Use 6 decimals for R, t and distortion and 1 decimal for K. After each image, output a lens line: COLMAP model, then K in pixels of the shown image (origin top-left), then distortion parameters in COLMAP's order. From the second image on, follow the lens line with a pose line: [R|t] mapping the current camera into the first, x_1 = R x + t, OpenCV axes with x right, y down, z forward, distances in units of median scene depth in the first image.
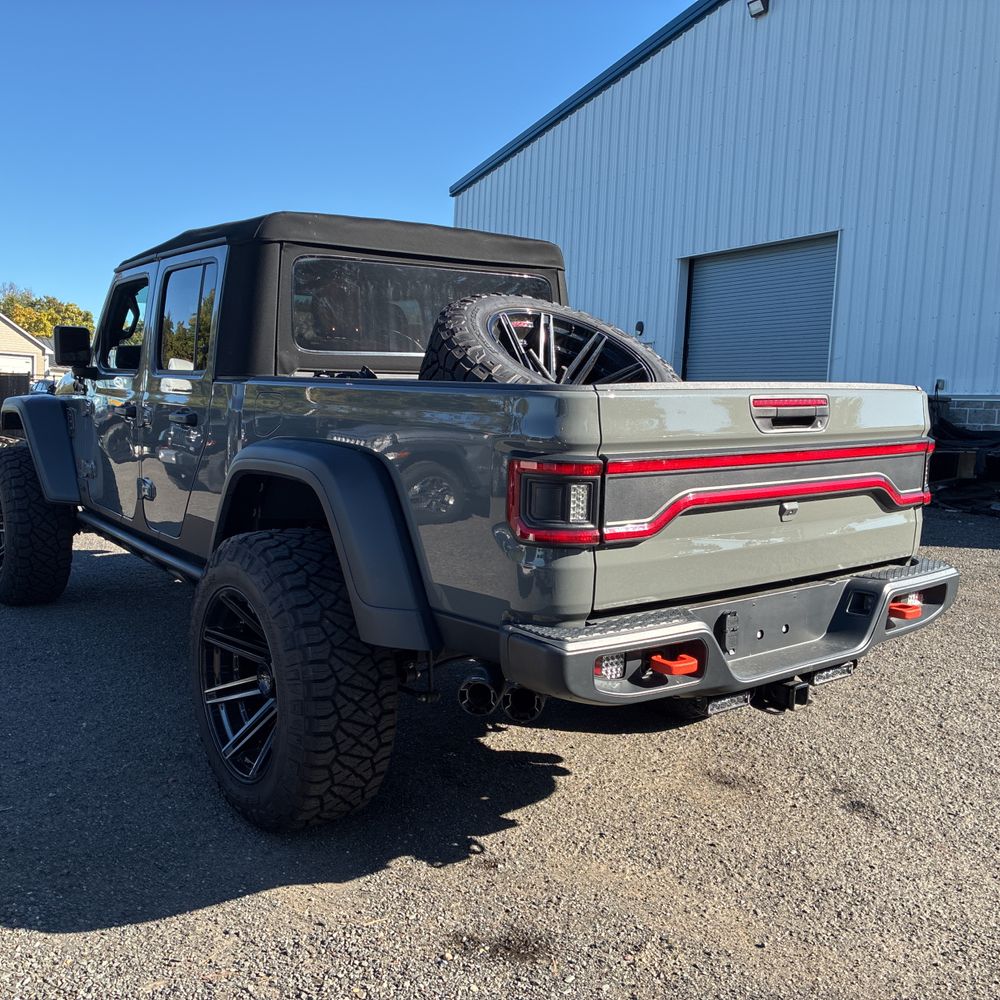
lens RADIAL K [[1010.0, 0, 496.1], [0, 1010.0, 499.4], [0, 0, 1]] dist [0.025216, 0.000000]
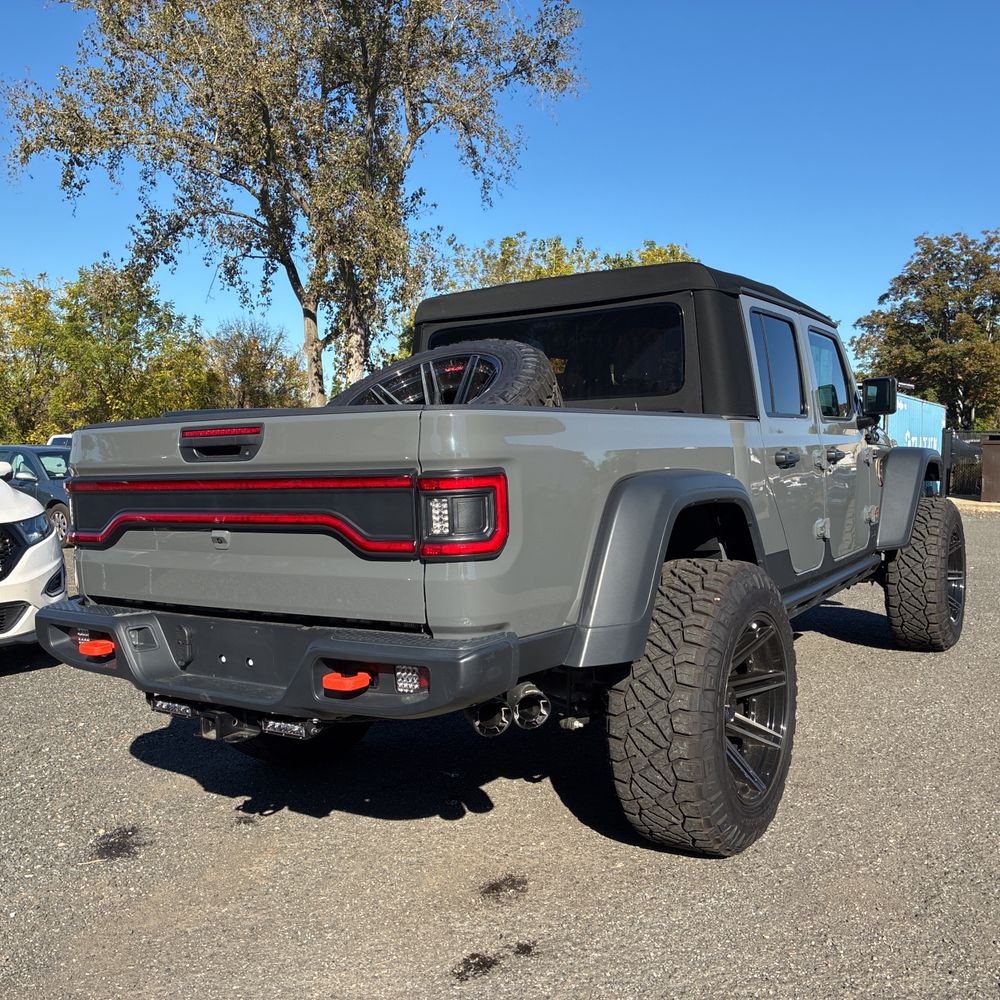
lens RADIAL K [[1010.0, 0, 500.1], [0, 1010.0, 497.8], [0, 0, 1]] dist [0.025216, 0.000000]
pose [[0.327371, 0.018286, -0.944719, 1.170794], [-0.086488, 0.996196, -0.010688, -0.037790], [0.940929, 0.085206, 0.327707, 0.811220]]
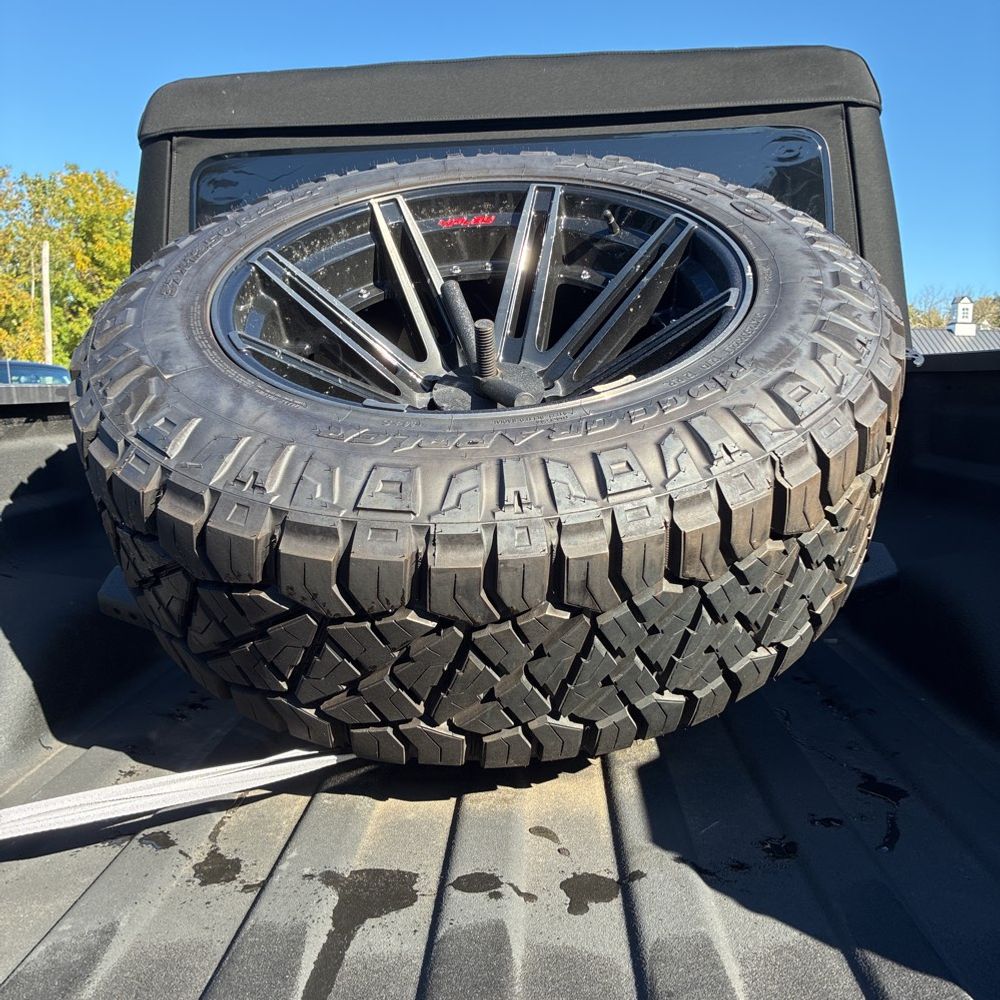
lens RADIAL K [[1010.0, 0, 498.5], [0, 1010.0, 498.5], [0, 0, 1]] dist [0.025216, 0.000000]
pose [[0.770355, 0.031290, -0.636847, 0.320454], [-0.034961, 0.999365, 0.006811, -0.080611], [0.636656, 0.017018, 0.770960, 0.808476]]
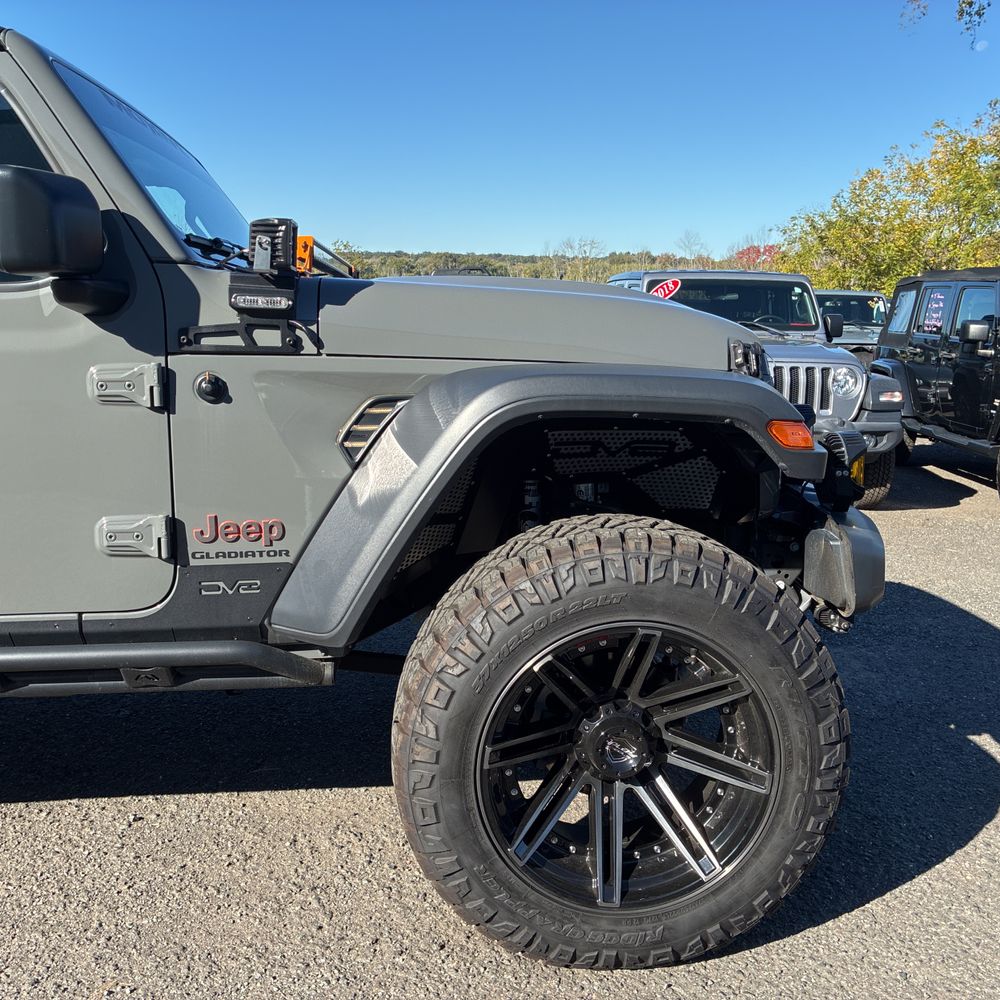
lens RADIAL K [[1010.0, 0, 494.9], [0, 1010.0, 487.9], [0, 0, 1]] dist [0.025216, 0.000000]
pose [[-0.562972, 0.113007, -0.818713, 0.154406], [-0.110288, 0.971476, 0.209931, -0.281027], [0.819084, 0.208480, -0.534451, 2.527236]]
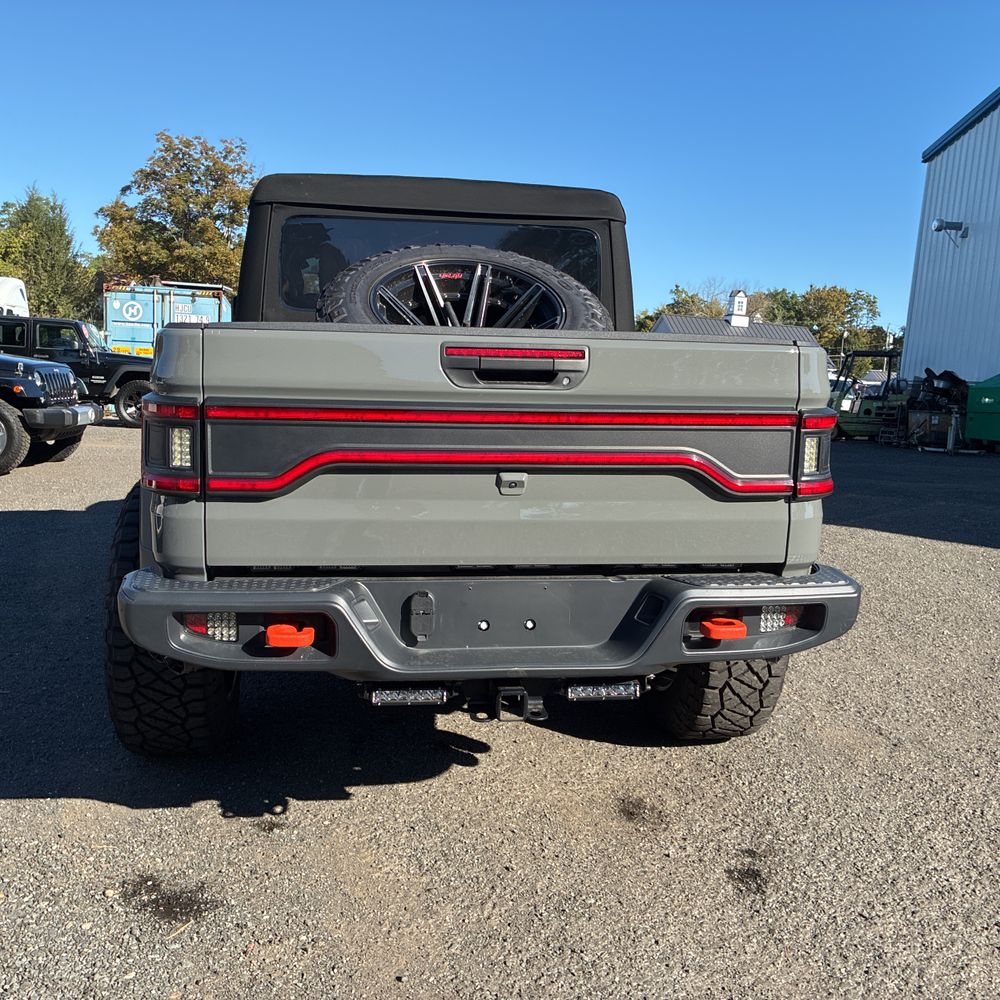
lens RADIAL K [[1010.0, 0, 498.4], [0, 1010.0, 499.2], [0, 0, 1]] dist [0.025216, 0.000000]
pose [[0.879162, 0.080164, -0.469732, 0.586681], [-0.075055, 0.996739, 0.029629, 0.000820], [0.470576, 0.009207, 0.882312, 0.227640]]
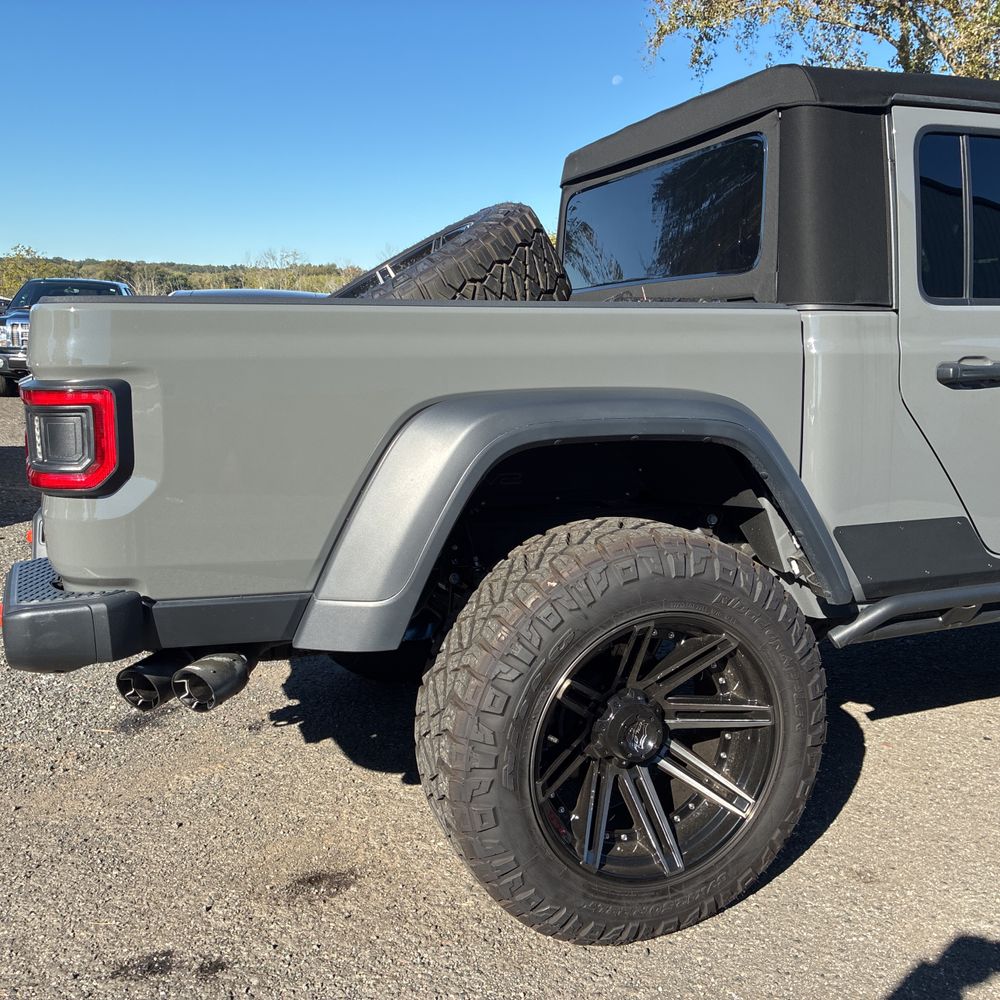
lens RADIAL K [[1010.0, 0, 505.1], [0, 1010.0, 497.5], [0, 0, 1]] dist [0.025216, 0.000000]
pose [[-0.278224, 0.133111, -0.951248, 0.950818], [-0.117816, 0.978143, 0.171333, -0.133204], [0.953263, 0.159741, -0.256460, 1.459737]]
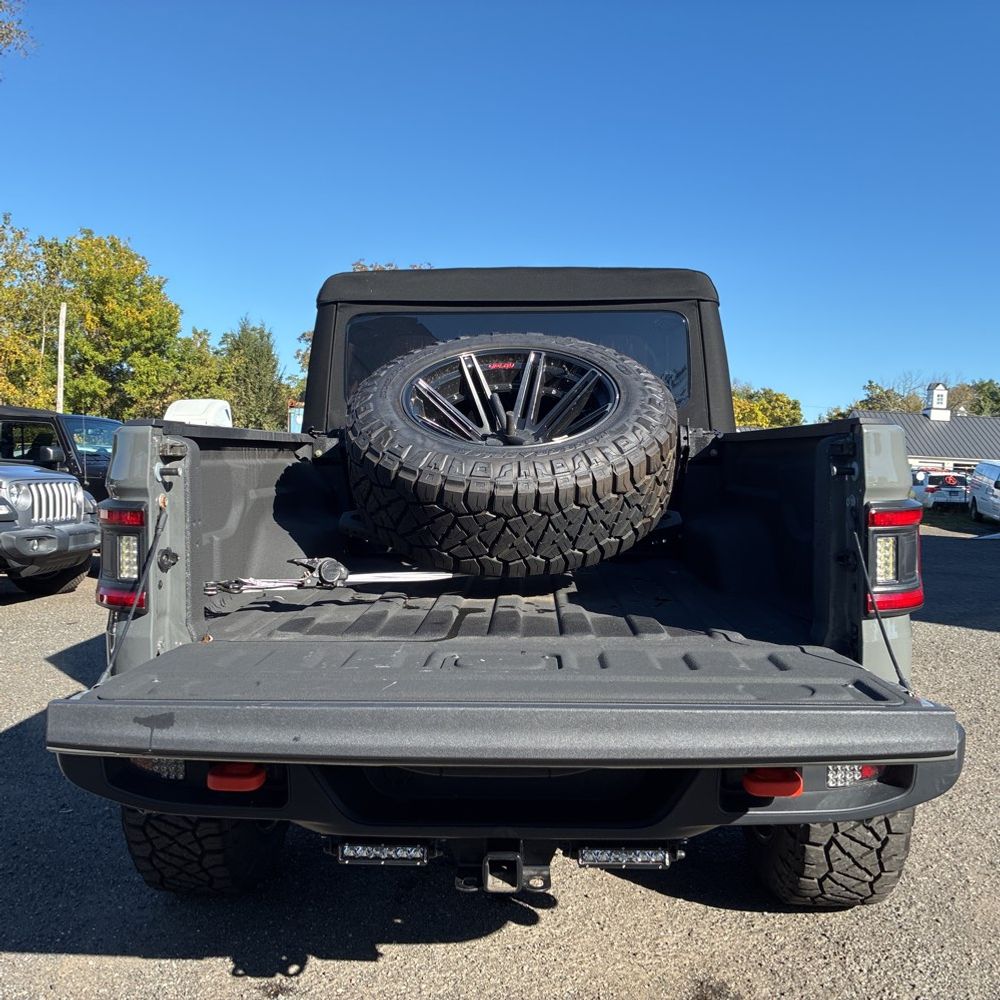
lens RADIAL K [[1010.0, 0, 493.1], [0, 1010.0, 494.0], [0, 0, 1]] dist [0.025216, 0.000000]
pose [[0.774852, 0.011276, -0.632043, 0.633729], [-0.067507, 0.995599, -0.064997, -0.011107], [0.628528, 0.093030, 0.772203, 0.394653]]
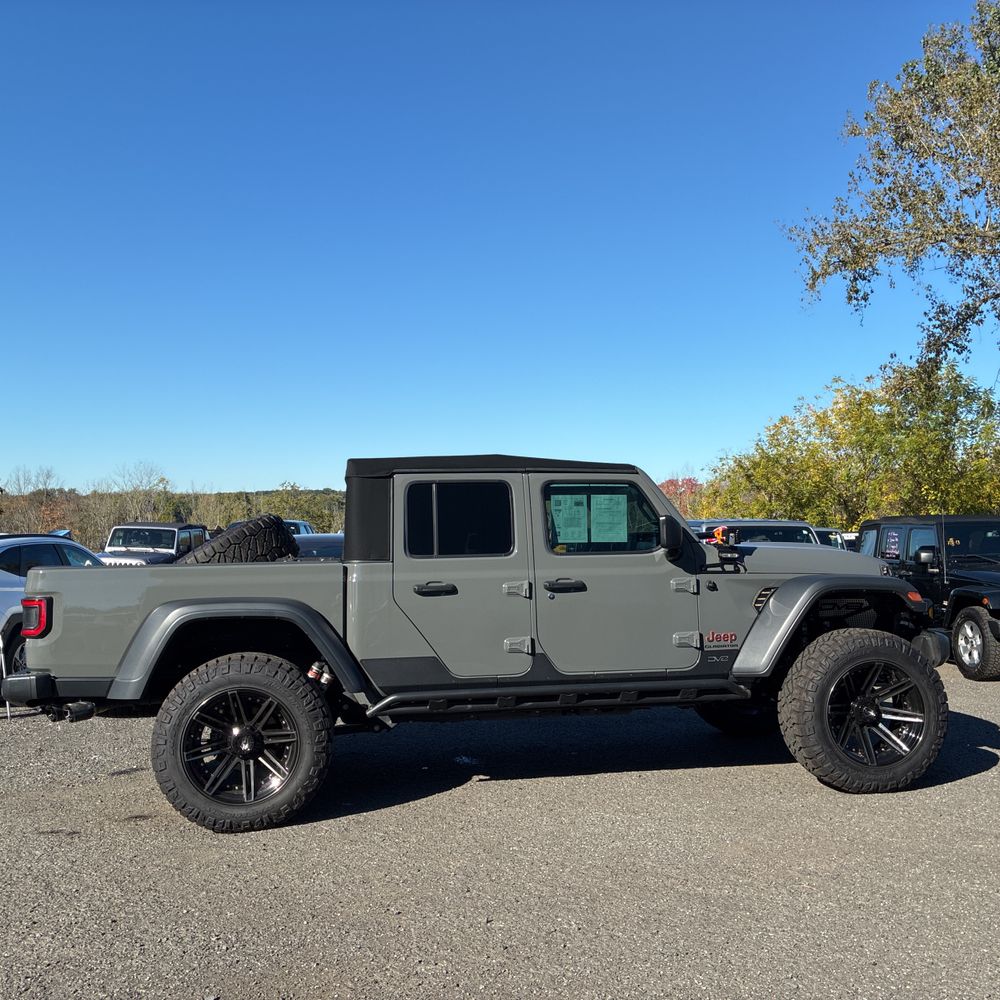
lens RADIAL K [[1010.0, 0, 499.3], [0, 1010.0, 497.7], [0, 0, 1]] dist [0.025216, 0.000000]
pose [[-0.497188, -0.057510, -0.865735, 1.557654], [-0.091296, 0.995729, -0.013714, -0.285457], [0.862826, 0.072220, -0.500315, 2.594317]]
